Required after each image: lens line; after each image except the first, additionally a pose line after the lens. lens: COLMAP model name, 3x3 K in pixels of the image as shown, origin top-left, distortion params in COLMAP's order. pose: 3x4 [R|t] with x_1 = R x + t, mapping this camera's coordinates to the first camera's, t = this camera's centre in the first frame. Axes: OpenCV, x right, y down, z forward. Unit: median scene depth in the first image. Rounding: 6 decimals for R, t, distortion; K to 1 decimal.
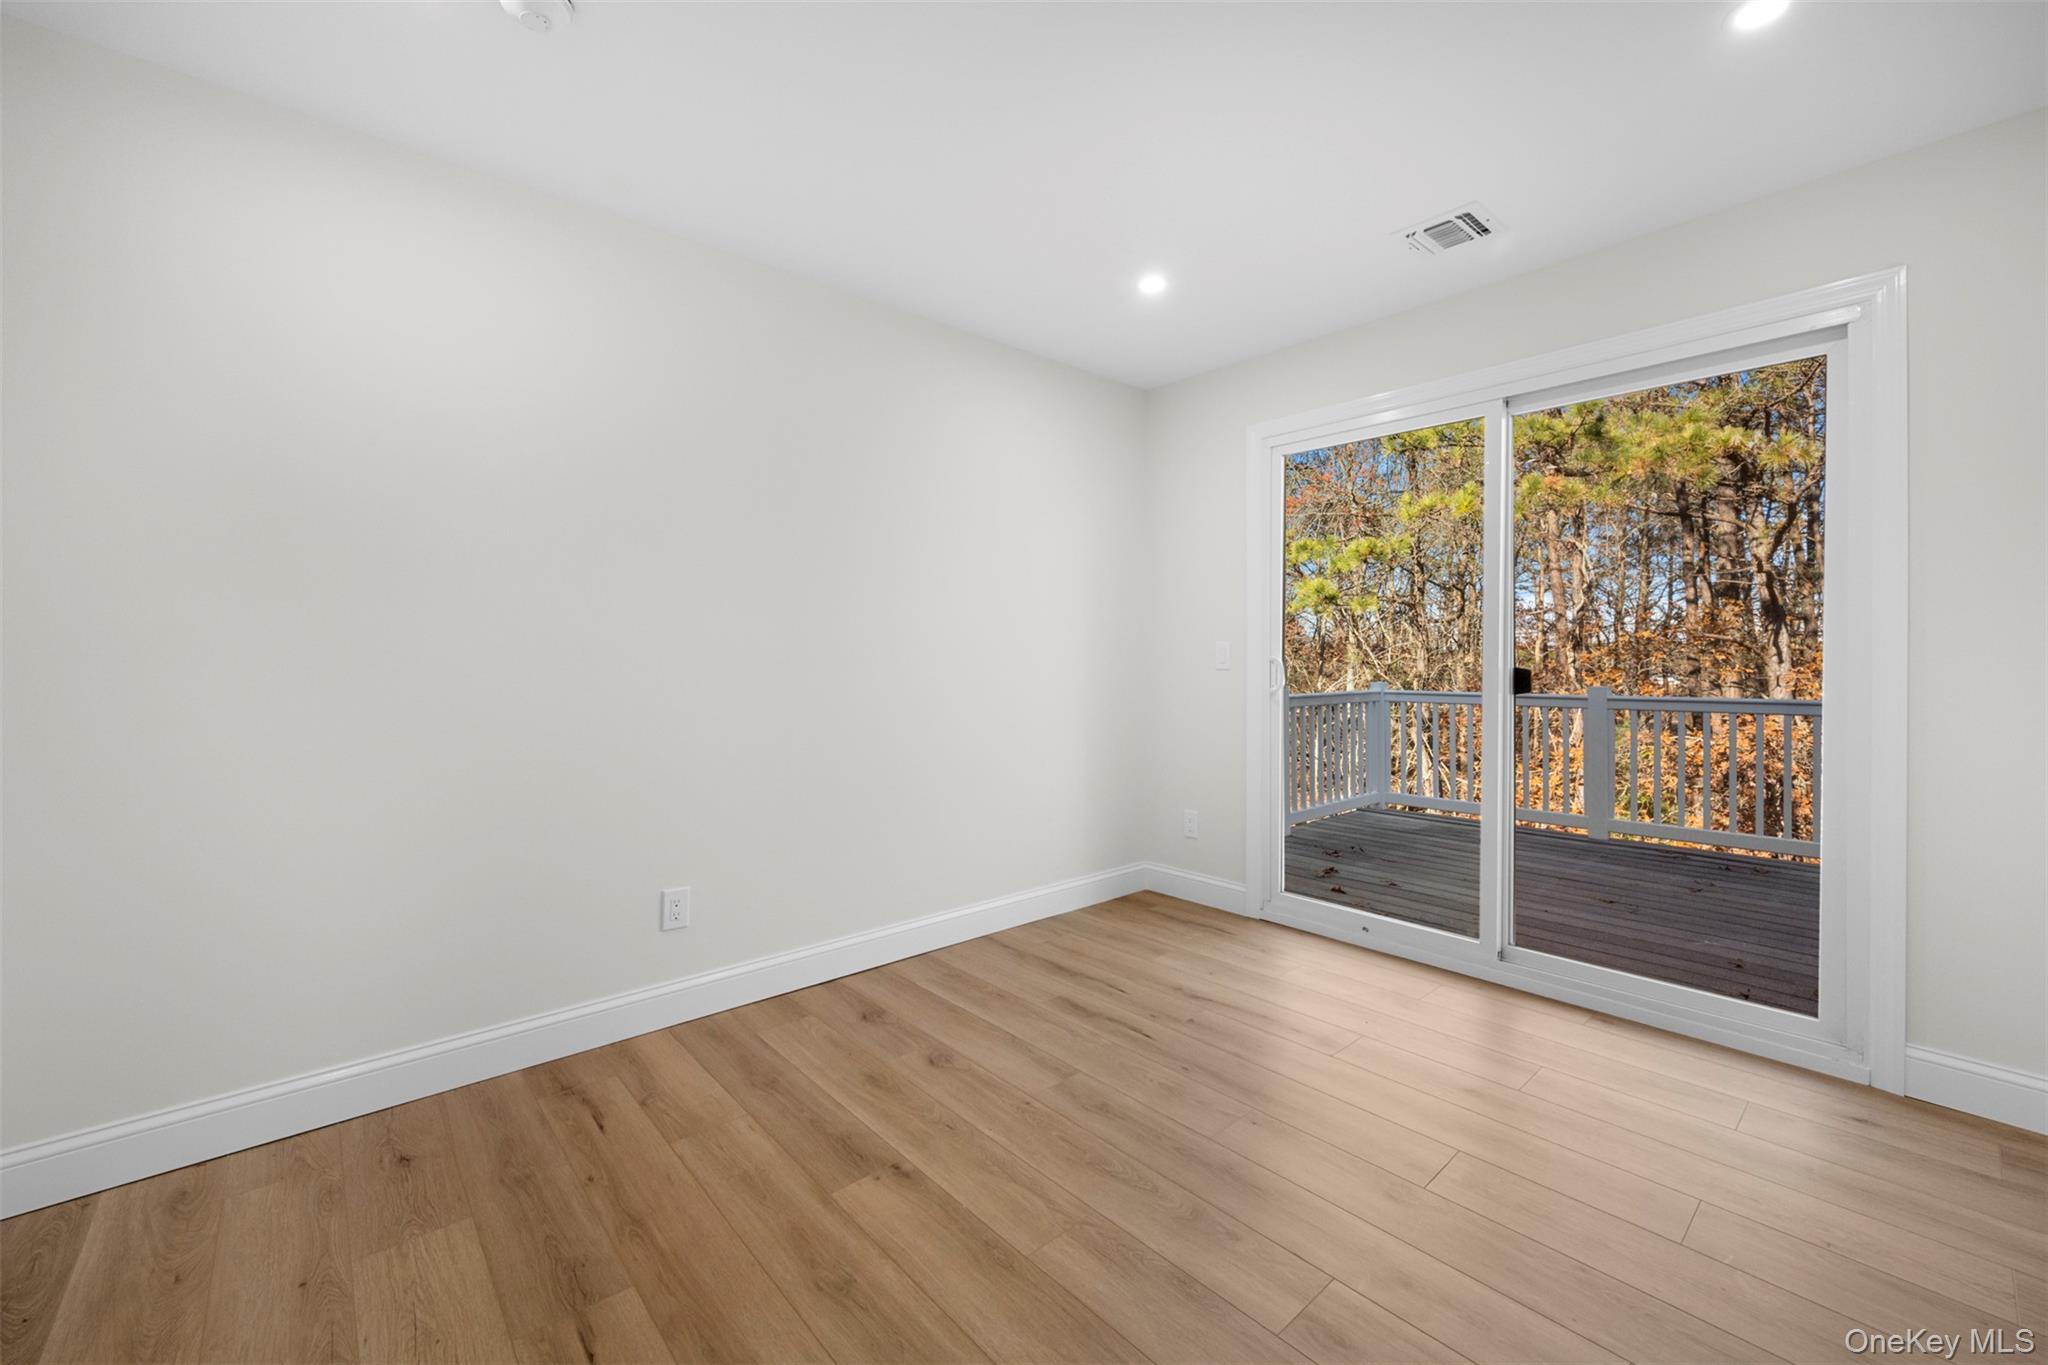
lens RADIAL K [[838.4, 0, 1026.9], [0, 838.4, 671.9], [0, 0, 1]] dist [0.001377, 0.000329]
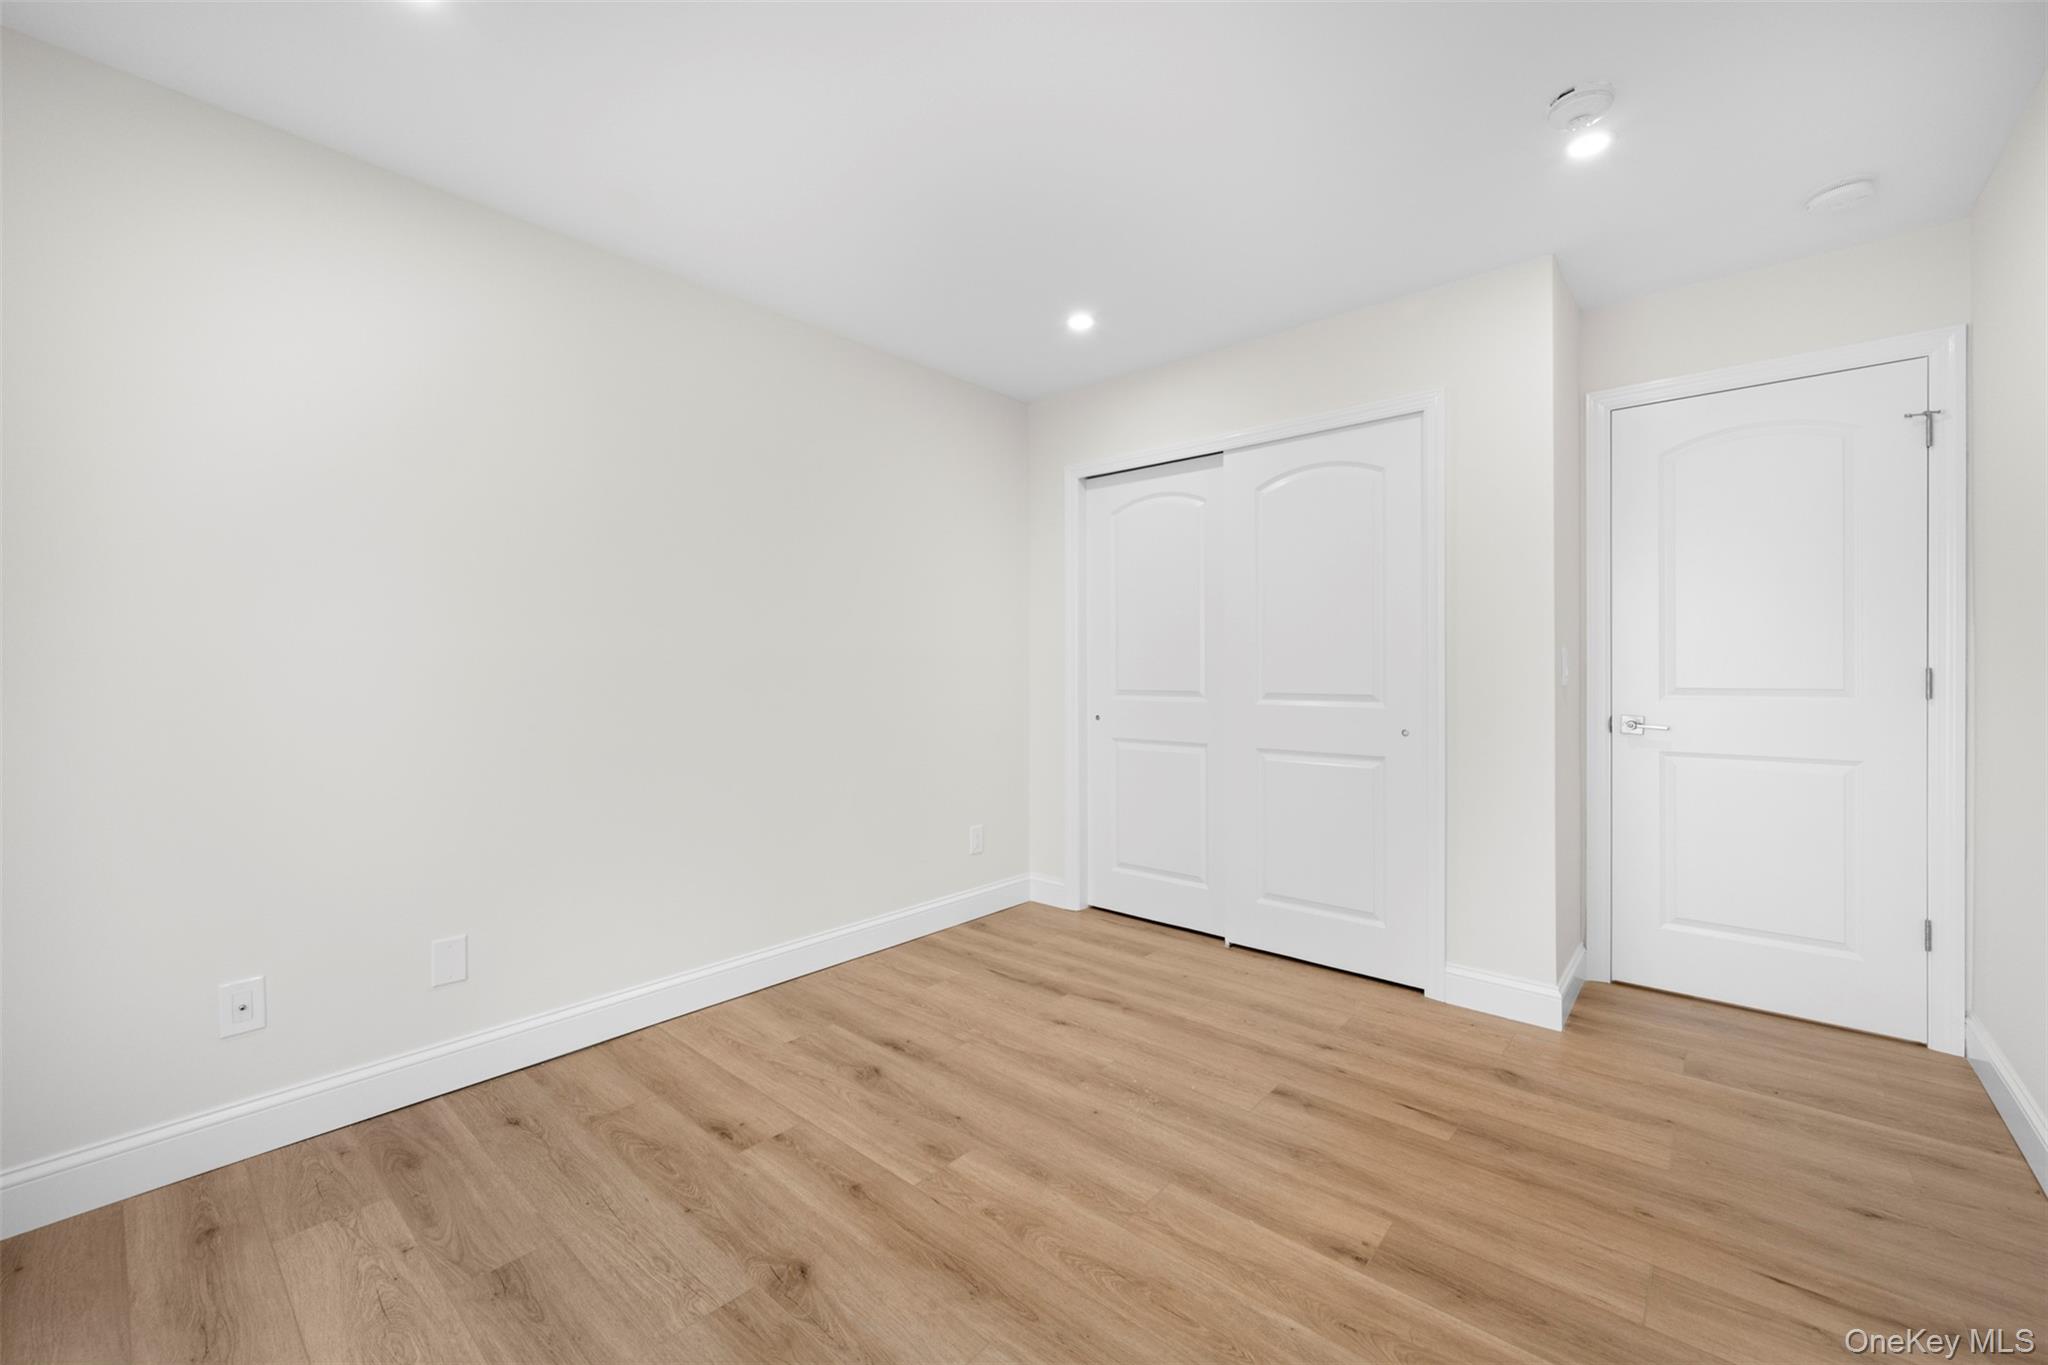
lens RADIAL K [[838.4, 0, 1026.9], [0, 838.4, 671.9], [0, 0, 1]] dist [0.001377, 0.000329]
pose [[-0.991894, 0.002736, -0.127040, 0.306169], [-0.000358, 0.999704, 0.024326, -0.035970], [0.127069, 0.024175, -0.991599, 1.889729]]
